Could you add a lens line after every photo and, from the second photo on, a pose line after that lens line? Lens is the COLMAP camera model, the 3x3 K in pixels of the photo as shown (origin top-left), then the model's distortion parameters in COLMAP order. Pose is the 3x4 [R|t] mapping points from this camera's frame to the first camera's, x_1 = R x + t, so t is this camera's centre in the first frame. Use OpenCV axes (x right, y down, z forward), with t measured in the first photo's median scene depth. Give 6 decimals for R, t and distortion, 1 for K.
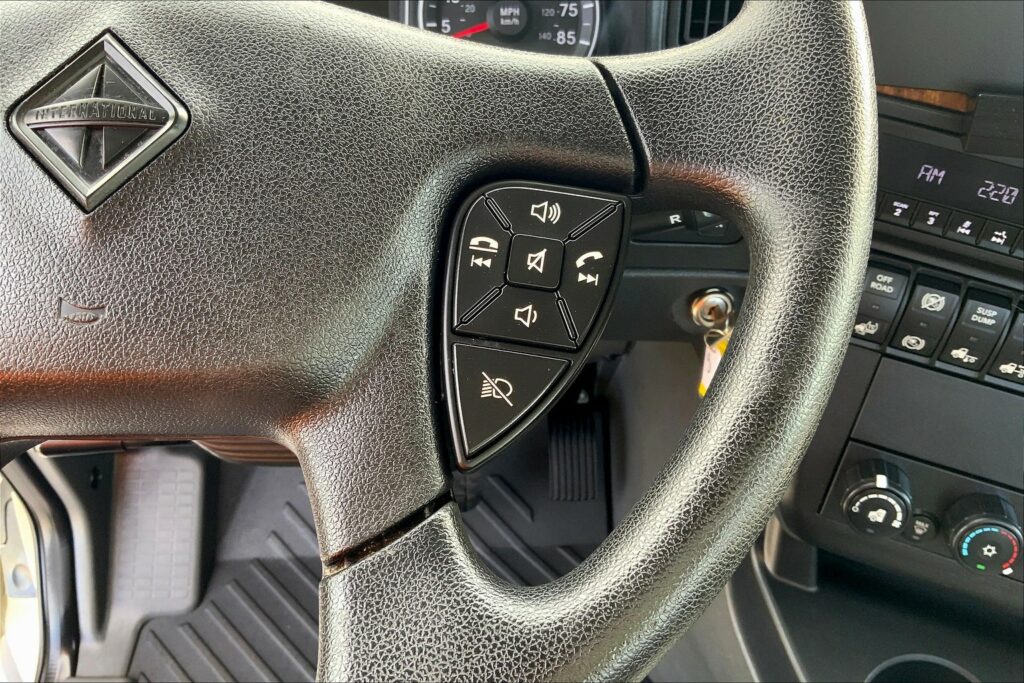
lens RADIAL K [[861.2, 0, 512.0], [0, 861.2, 341.7], [0, 0, 1]] dist [0.083945, -0.147047]
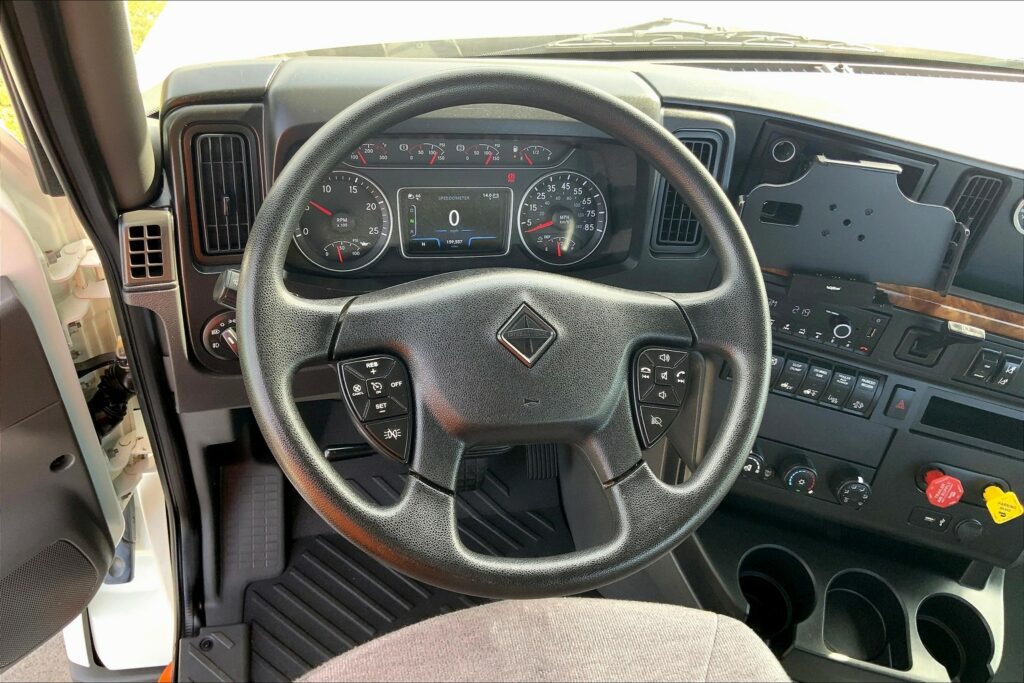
lens RADIAL K [[861.2, 0, 507.7], [0, 861.2, 338.2], [0, 0, 1]] dist [0.083945, -0.147047]
pose [[0.978330, -0.030119, 0.204851, -0.539882], [0.030600, 0.999531, 0.000821, -0.119713], [-0.204780, 0.005465, 0.978793, -0.864491]]
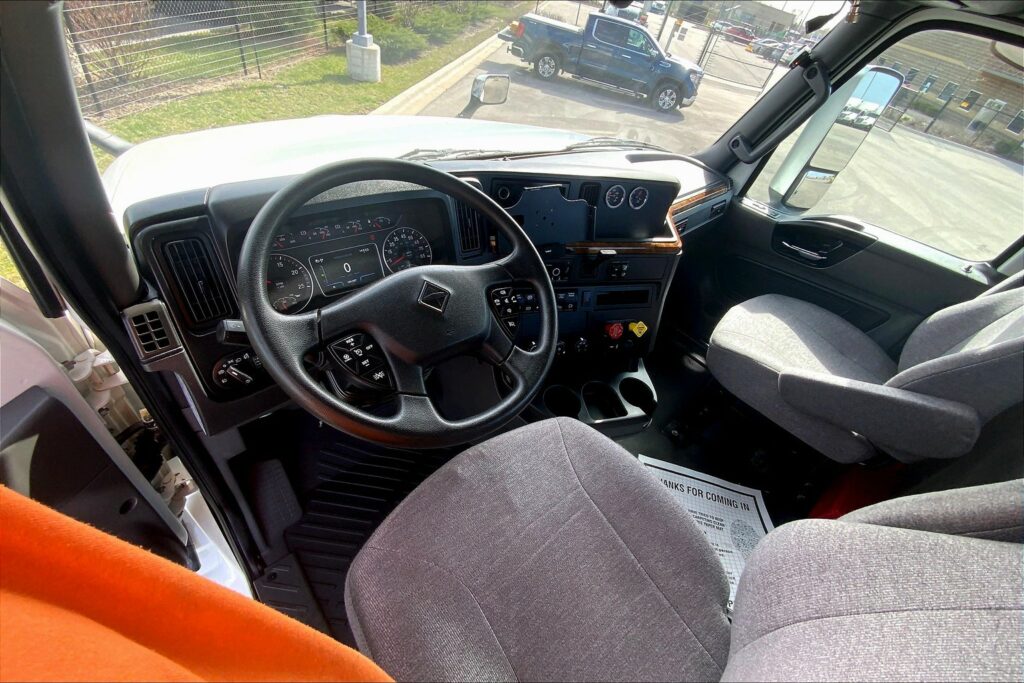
lens RADIAL K [[416.6, 0, 512.4], [0, 416.6, 343.7], [0, 0, 1]] dist [-0.000307, -0.002296]
pose [[0.774765, -0.333064, 0.537409, -0.720317], [0.352687, 0.933130, 0.069857, -0.006303], [-0.524739, 0.135414, 0.840424, -0.587845]]
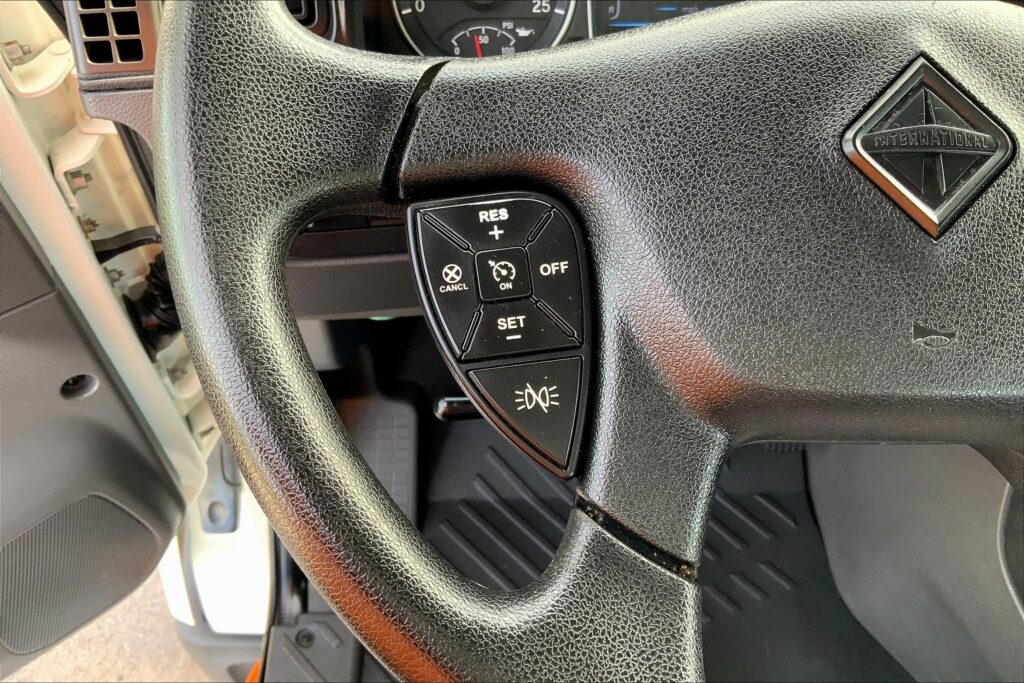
lens RADIAL K [[861.2, 0, 507.3], [0, 861.2, 345.0], [0, 0, 1]] dist [0.083945, -0.147047]
pose [[0.999885, 0.010072, -0.011307, -0.457358], [-0.009047, 0.996141, 0.087301, -0.051126], [0.012143, -0.087188, 0.996118, -0.023318]]
